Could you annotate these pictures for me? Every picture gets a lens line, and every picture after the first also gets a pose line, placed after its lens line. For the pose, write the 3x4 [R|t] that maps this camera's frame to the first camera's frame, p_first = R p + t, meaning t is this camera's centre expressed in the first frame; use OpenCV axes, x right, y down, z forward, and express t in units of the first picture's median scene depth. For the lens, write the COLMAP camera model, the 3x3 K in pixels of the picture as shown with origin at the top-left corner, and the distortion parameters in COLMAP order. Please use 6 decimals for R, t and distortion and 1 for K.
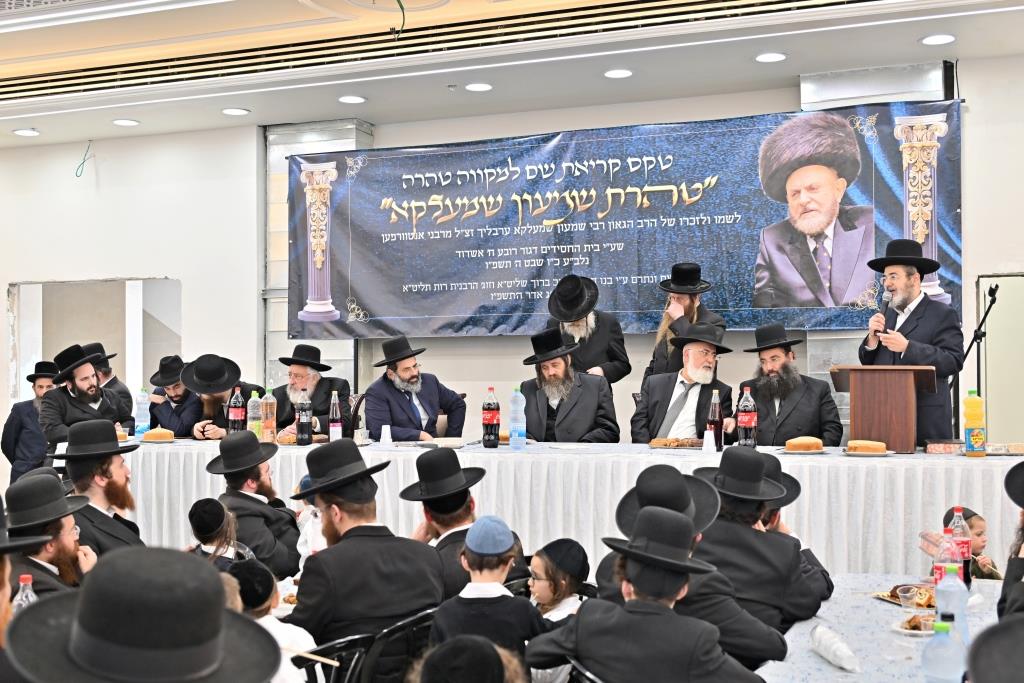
lens RADIAL K [[1232.6, 0, 517.9], [0, 1232.6, 344.5], [0, 0, 1]] dist [0.000824, 0.000000]
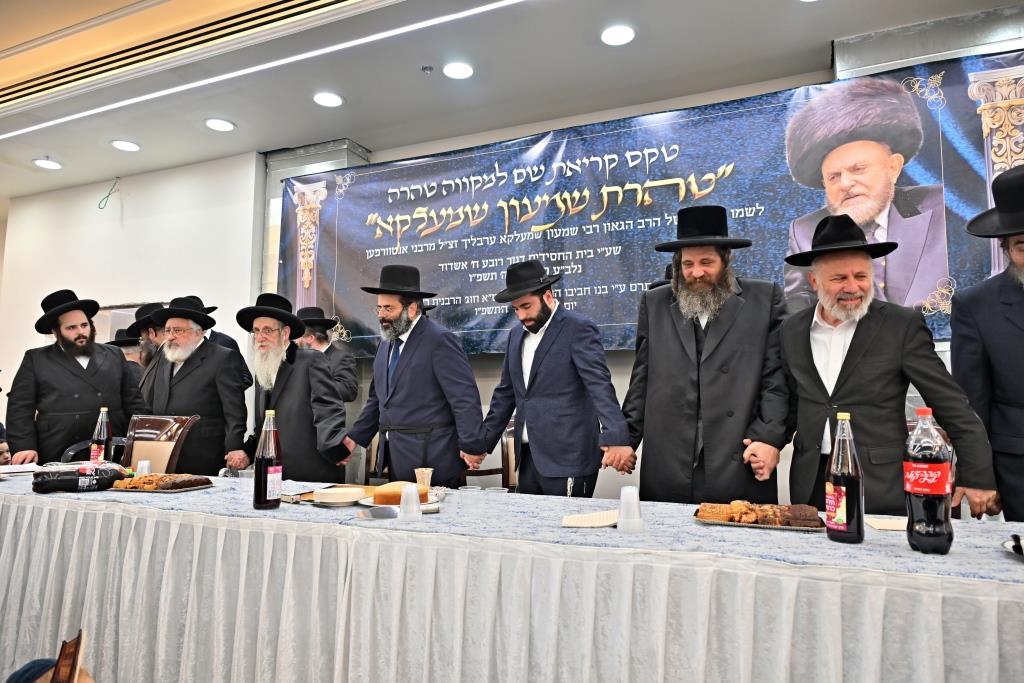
lens RADIAL K [[674.5, 0, 514.0], [0, 674.5, 341.8], [0, 0, 1]] dist [0.000666, -0.007403]
pose [[0.999152, 0.007543, -0.040480, 0.029425], [-0.010522, 0.997211, -0.073891, 0.021643], [0.039810, 0.074255, 0.996444, 0.527103]]
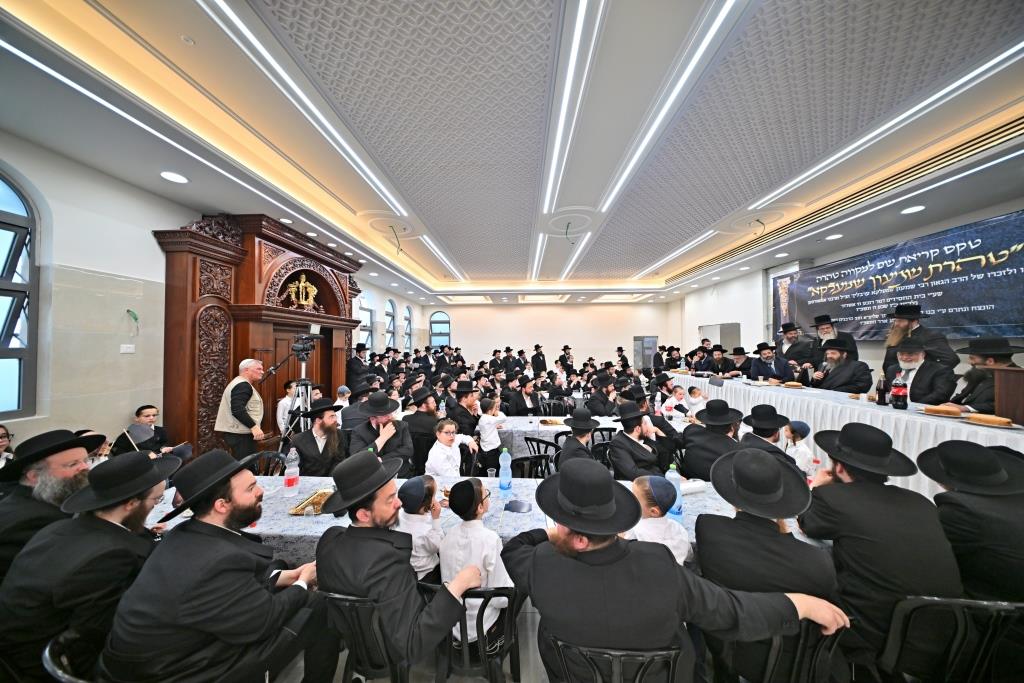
lens RADIAL K [[302.6, 0, 514.5], [0, 302.6, 340.2], [0, 0, 1]] dist [-0.000424, 0.000282]
pose [[0.350511, -0.013766, -0.936457, 0.295565], [0.023643, 0.999703, -0.005847, -0.019863], [0.936260, -0.020092, 0.350733, 0.207809]]
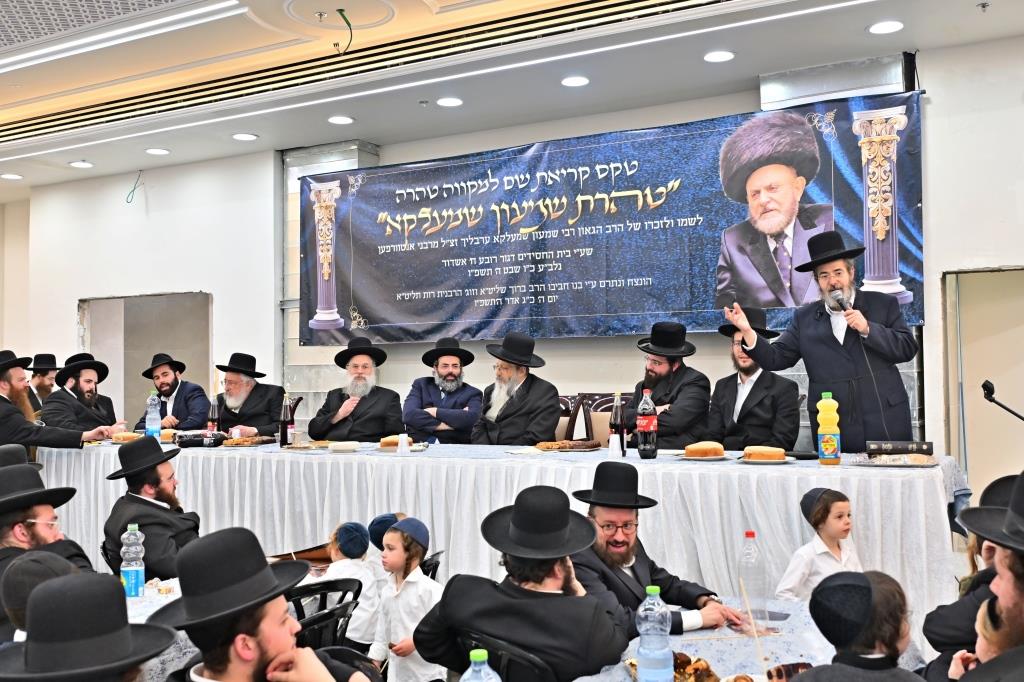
lens RADIAL K [[1048.4, 0, 507.6], [0, 1048.4, 336.4], [0, 0, 1]] dist [-0.010609, 0.000000]
pose [[0.989945, -0.010799, -0.141039, 0.138555], [0.008586, 0.999831, -0.016286, 0.004329], [0.141191, 0.014911, 0.989870, 0.131057]]
